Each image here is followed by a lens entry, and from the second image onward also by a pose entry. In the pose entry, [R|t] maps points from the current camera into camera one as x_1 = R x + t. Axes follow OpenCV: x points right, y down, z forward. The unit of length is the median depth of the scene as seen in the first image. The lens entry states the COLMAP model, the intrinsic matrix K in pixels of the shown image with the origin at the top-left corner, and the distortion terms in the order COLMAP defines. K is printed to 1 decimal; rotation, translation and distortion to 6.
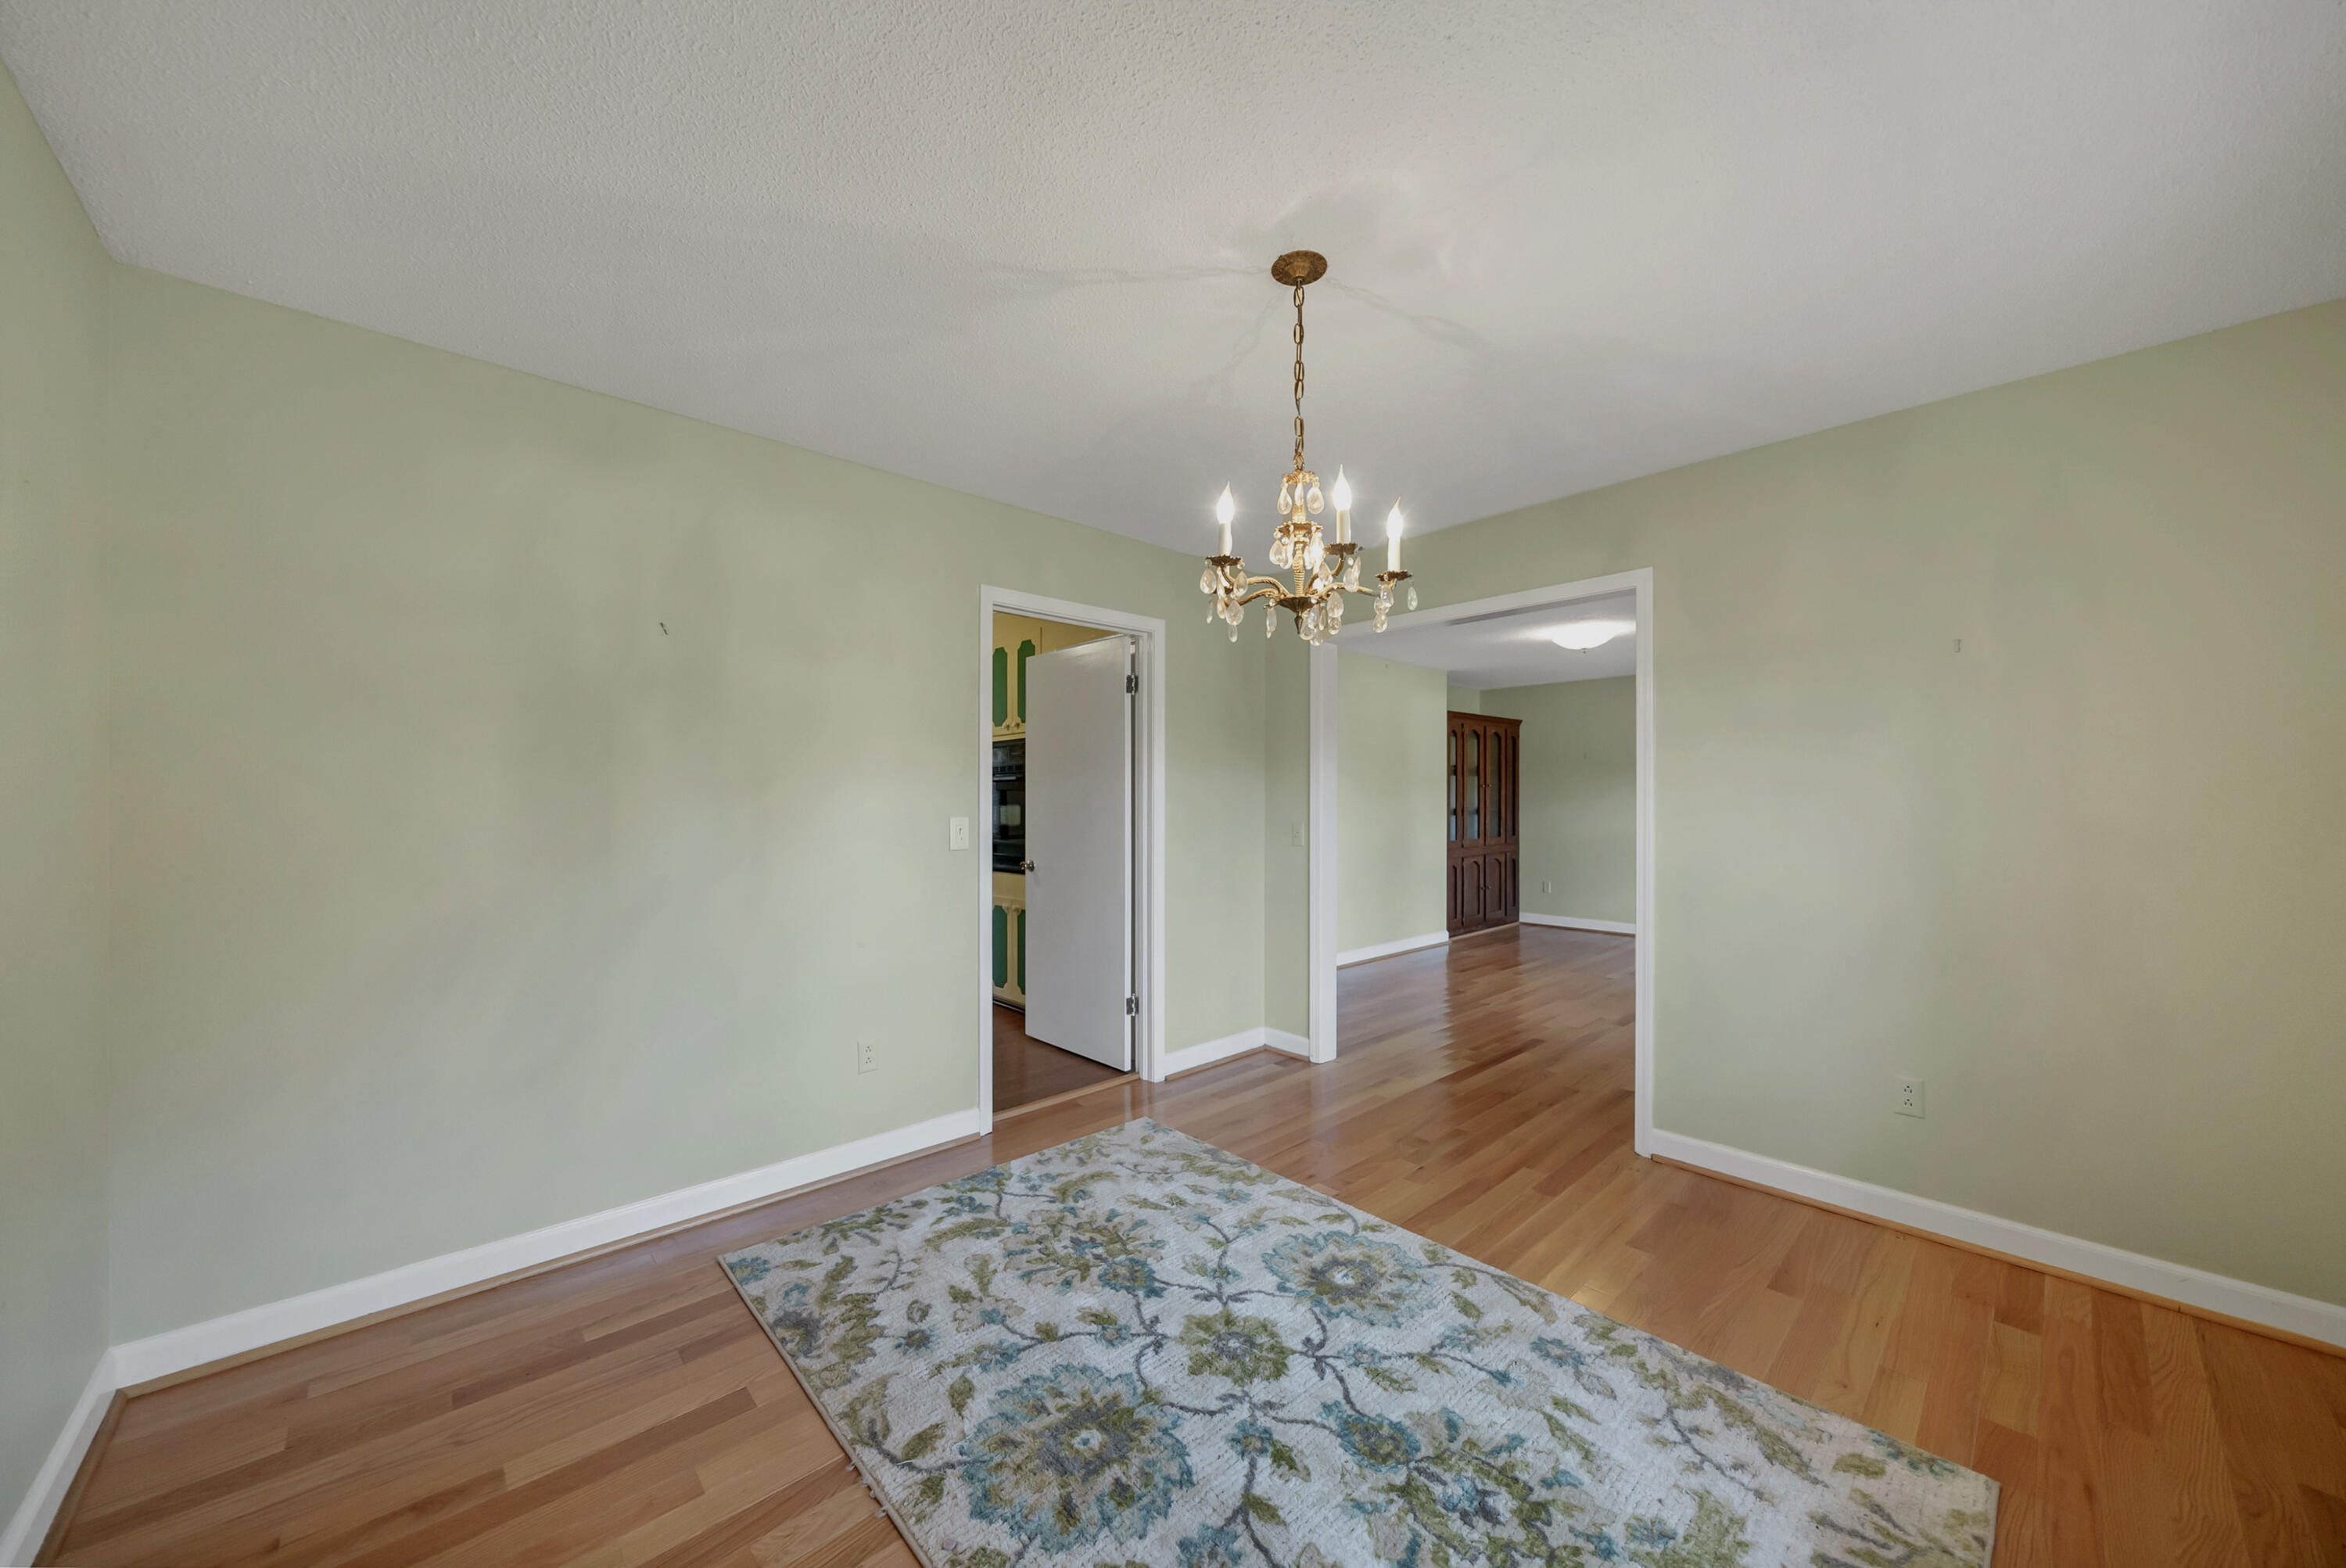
lens RADIAL K [[817.5, 0, 1137.6], [0, 817.5, 765.0], [0, 0, 1]] dist [-0.000314, -0.000039]
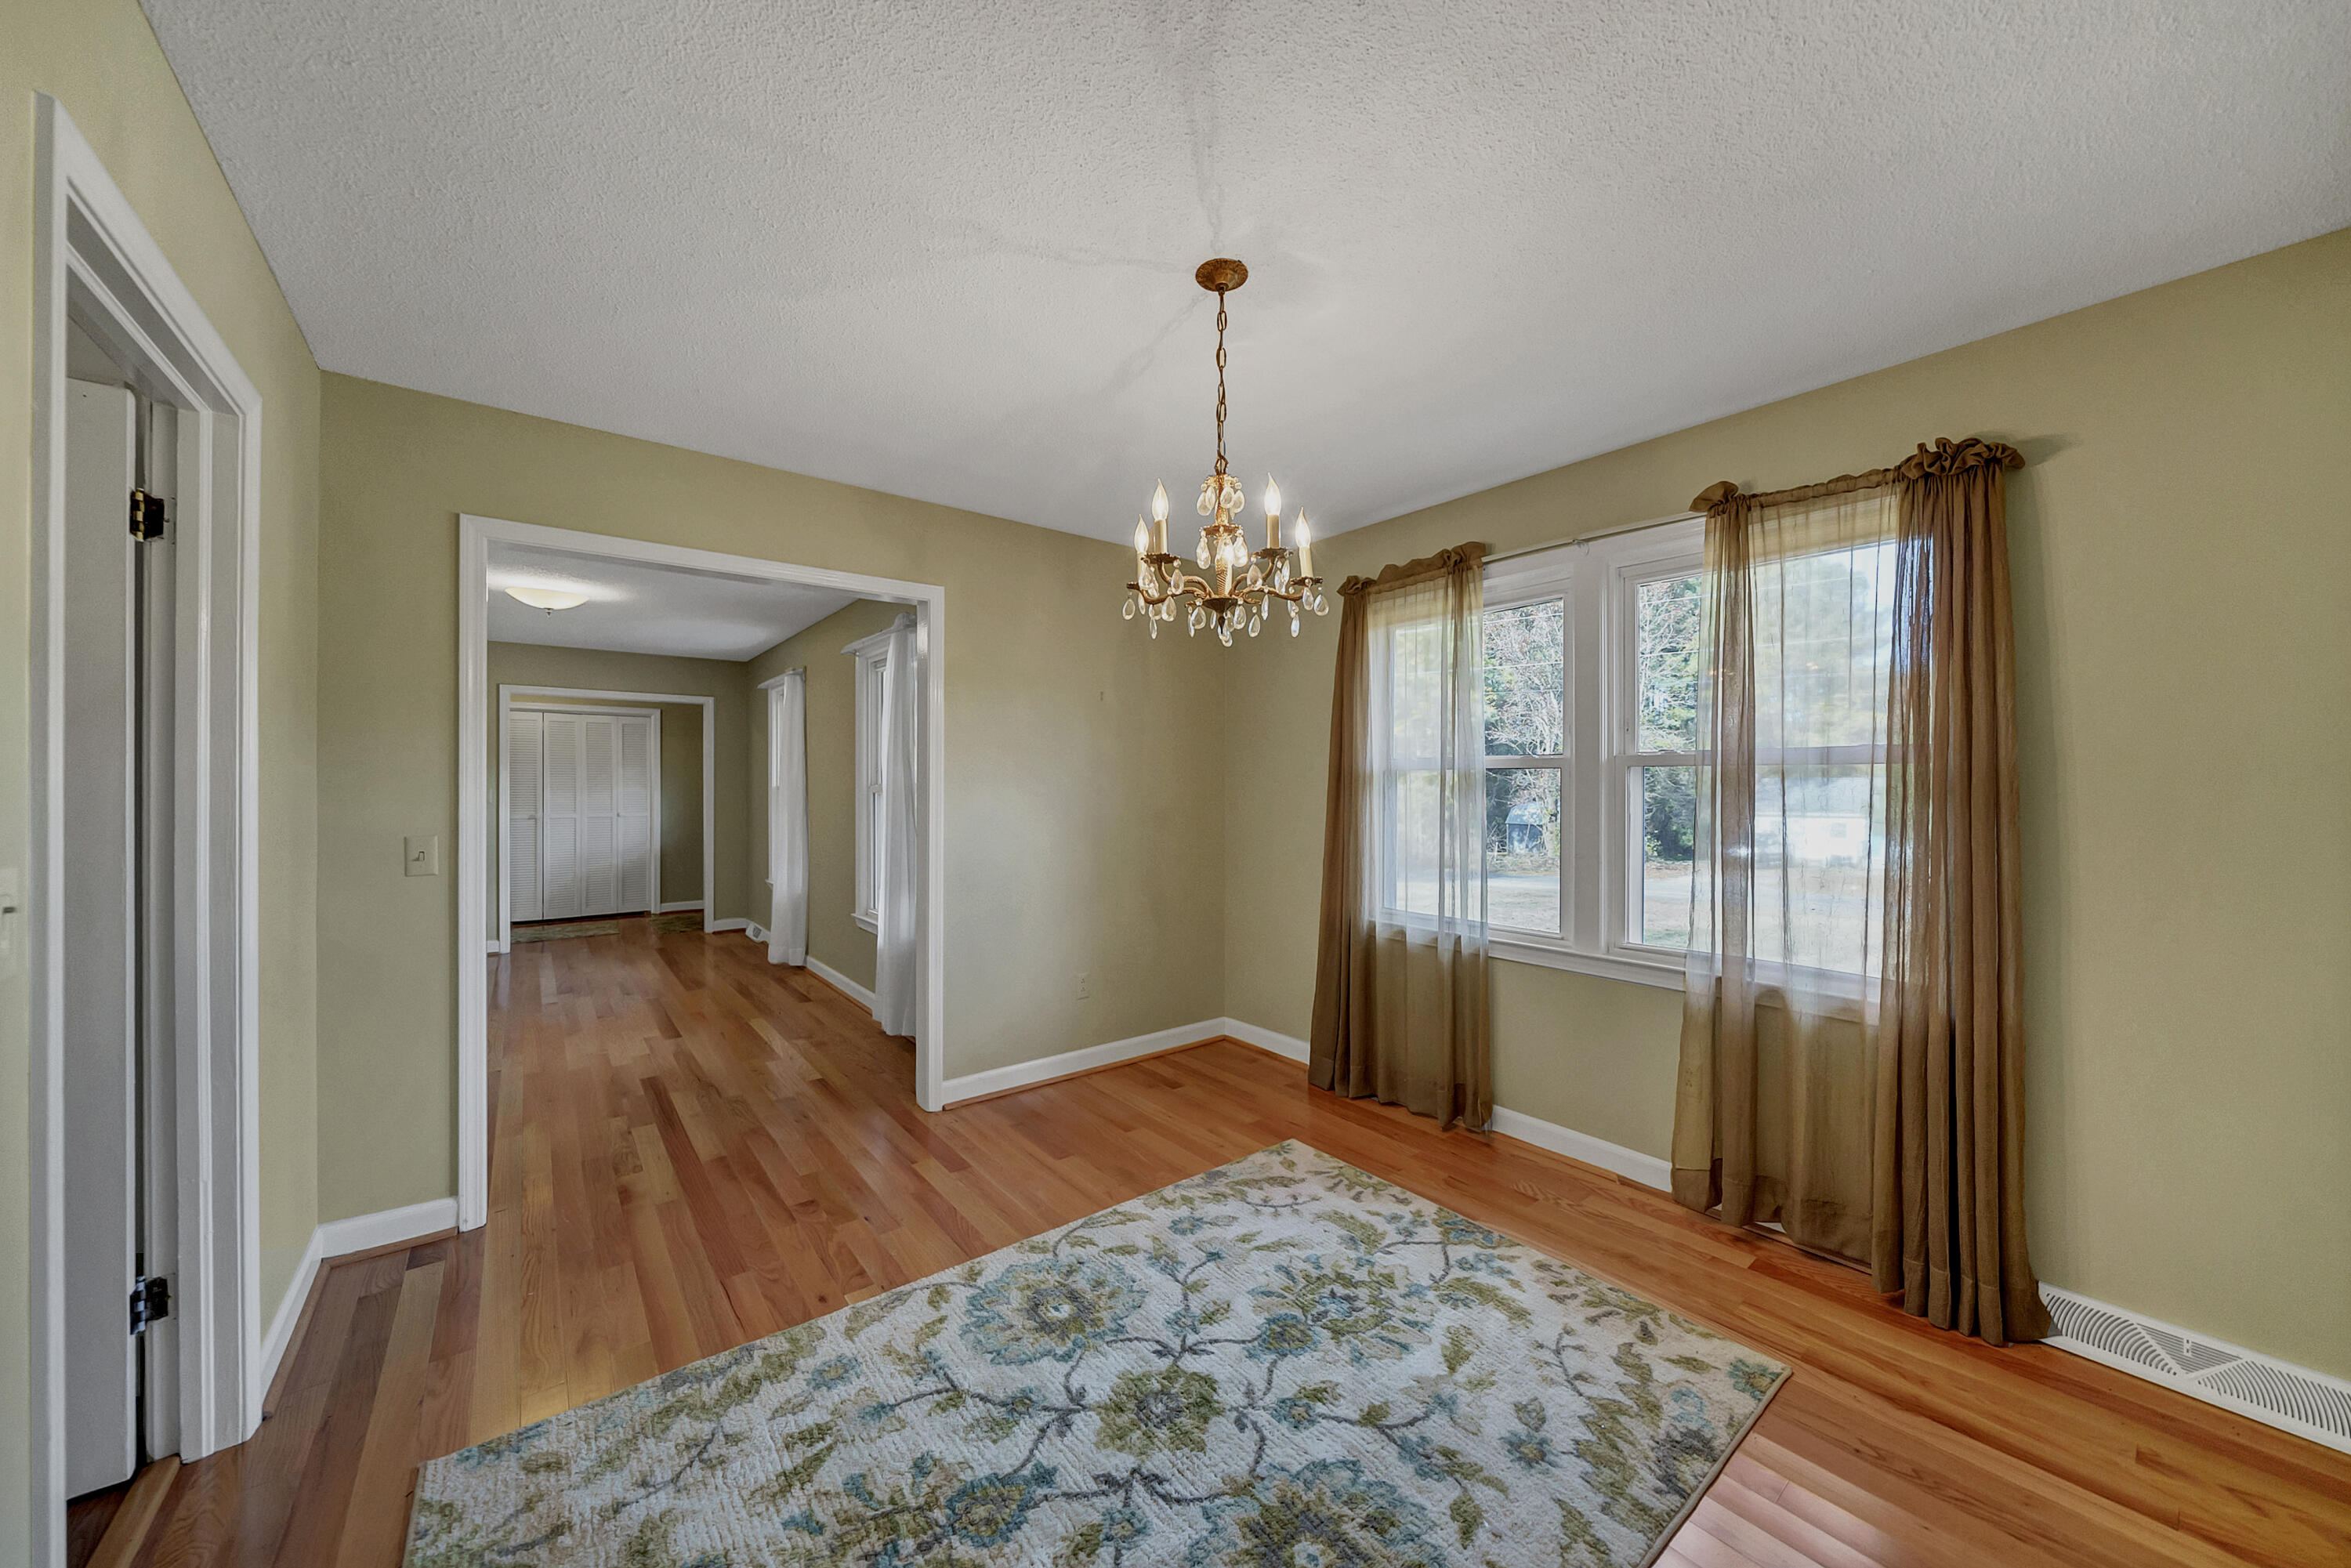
lens RADIAL K [[837.6, 0, 1184.3], [0, 837.6, 796.8], [0, 0, 1]] dist [-0.003115, -0.000120]
pose [[0.049671, -0.010086, 0.998715, -0.755446], [-0.042977, 0.999001, 0.012226, 0.022235], [-0.997841, -0.043529, 0.049188, 0.910036]]
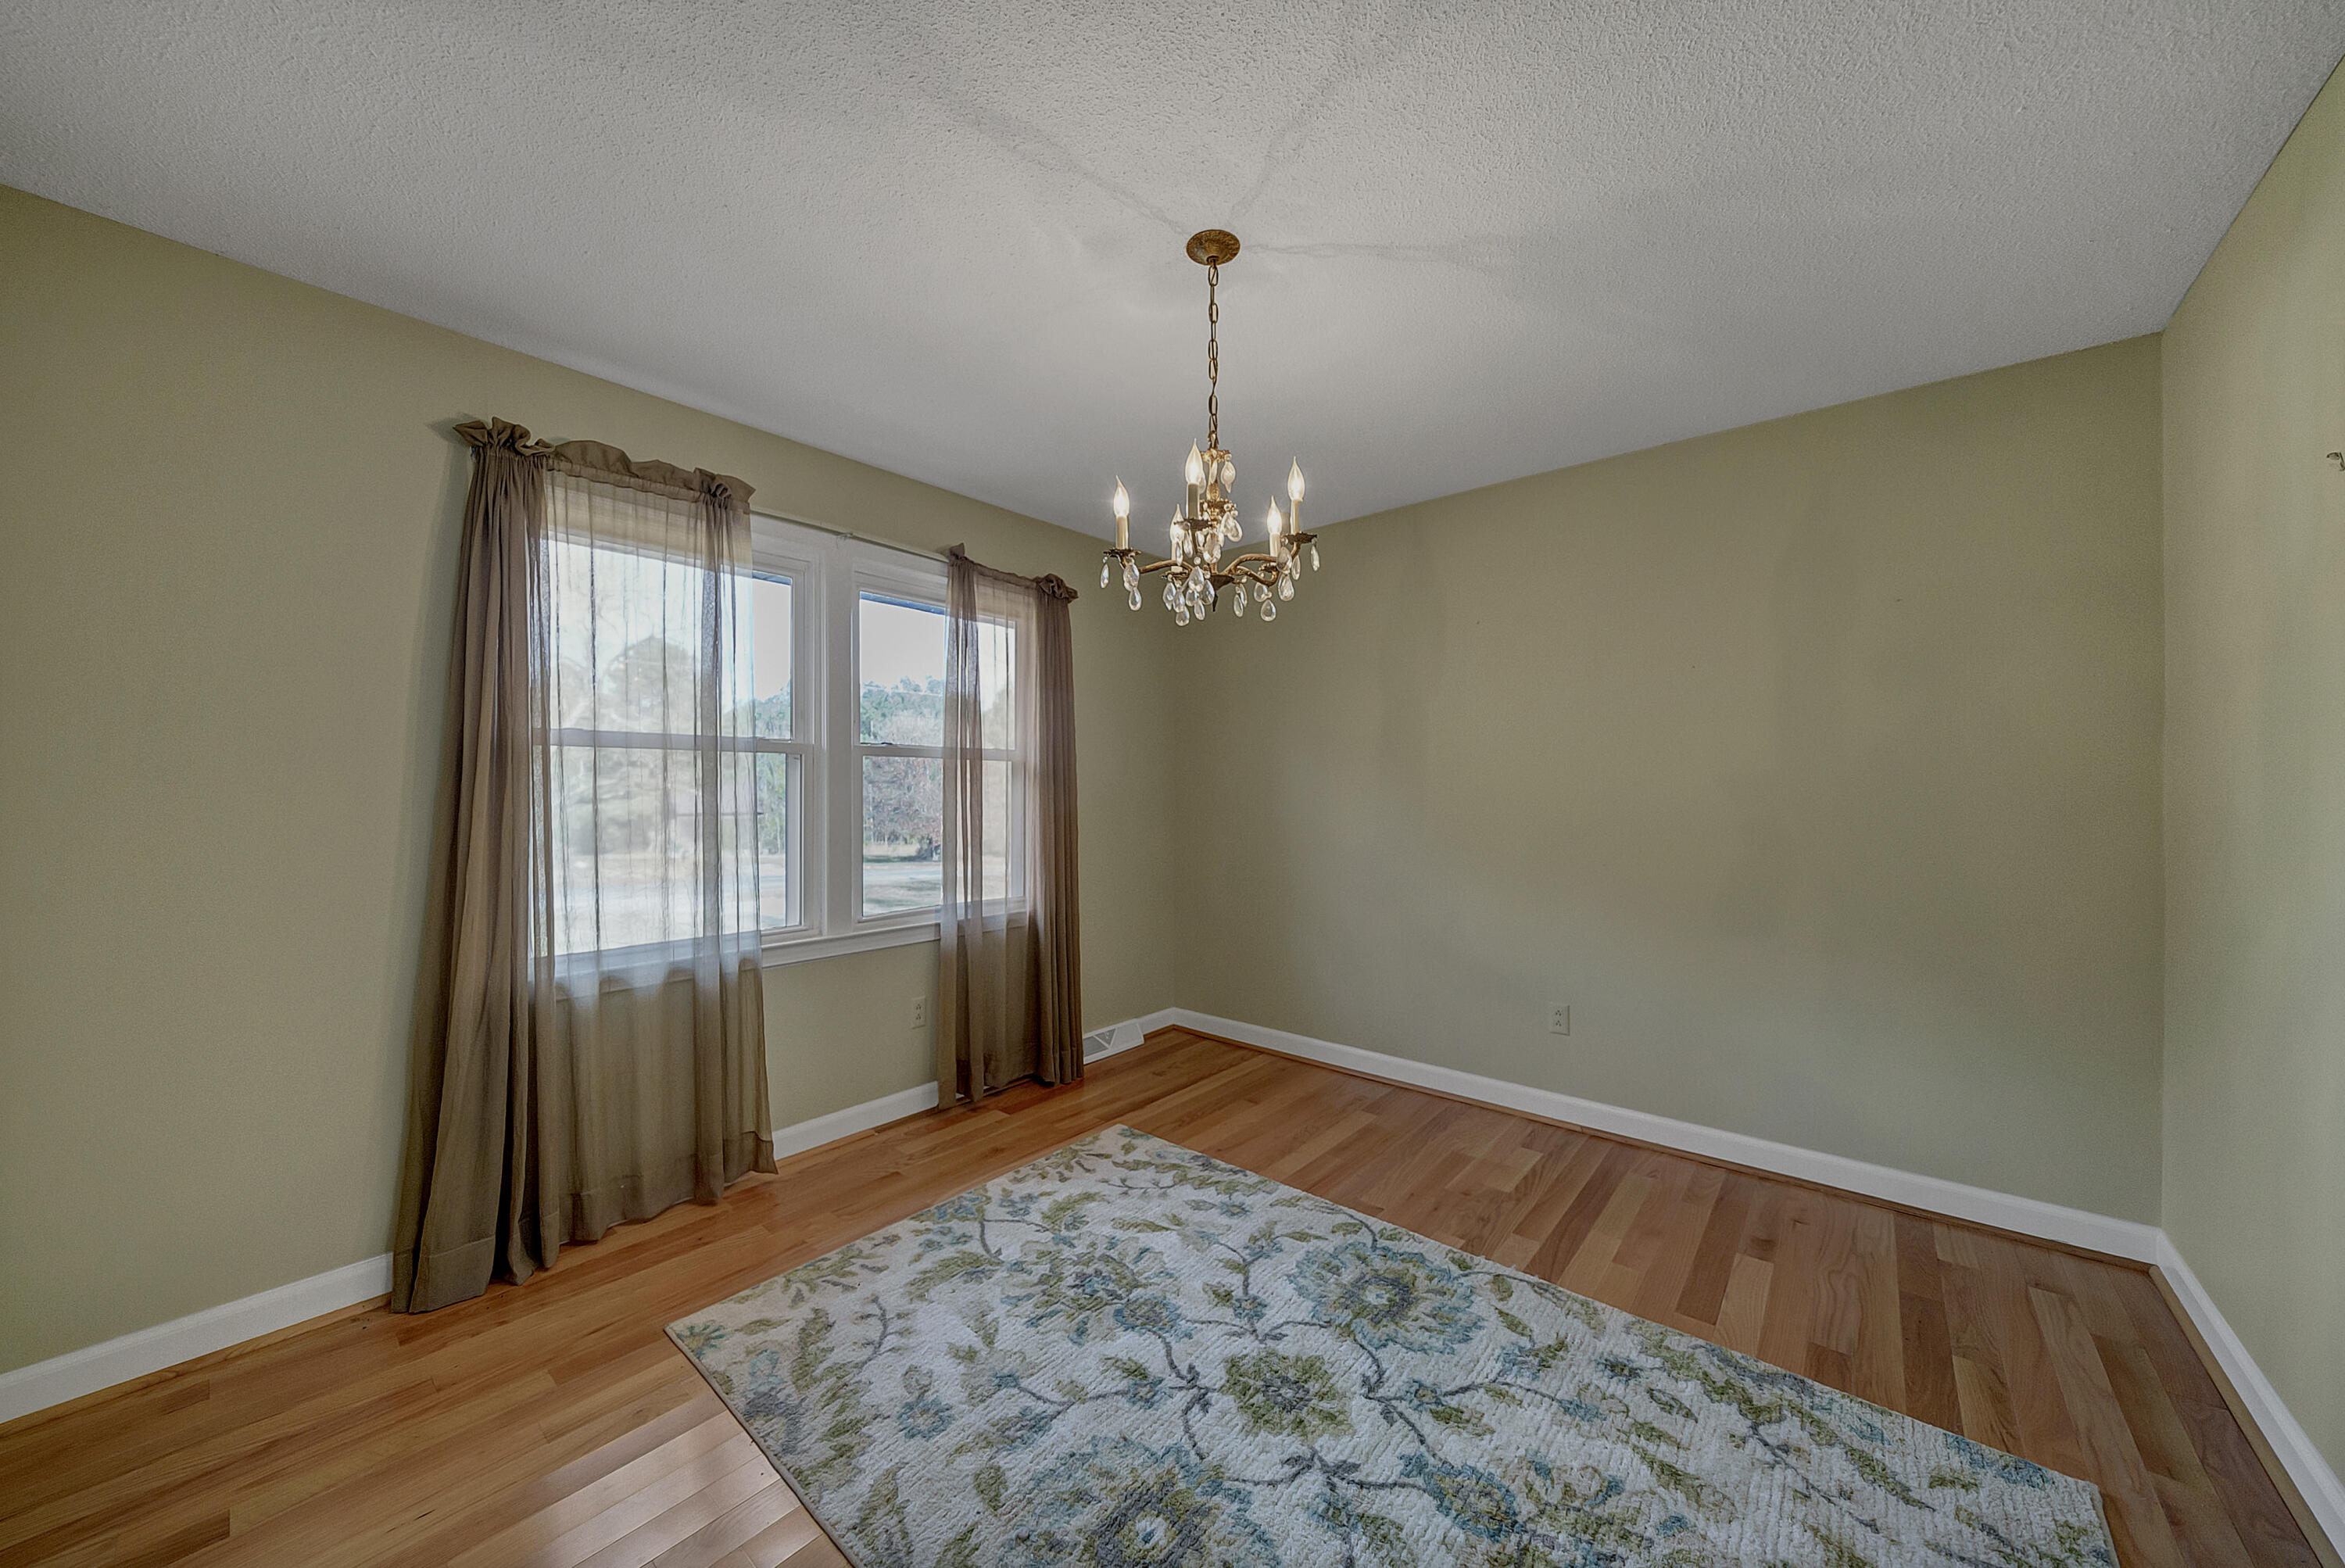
lens RADIAL K [[821.6, 0, 1137.5], [0, 821.6, 795.2], [0, 0, 1]] dist [-0.002064, -0.000105]
pose [[-0.991810, 0.002295, -0.127705, 0.373210], [0.006392, 0.999478, -0.031675, 0.080049], [0.127566, -0.032232, -0.991306, 1.798034]]
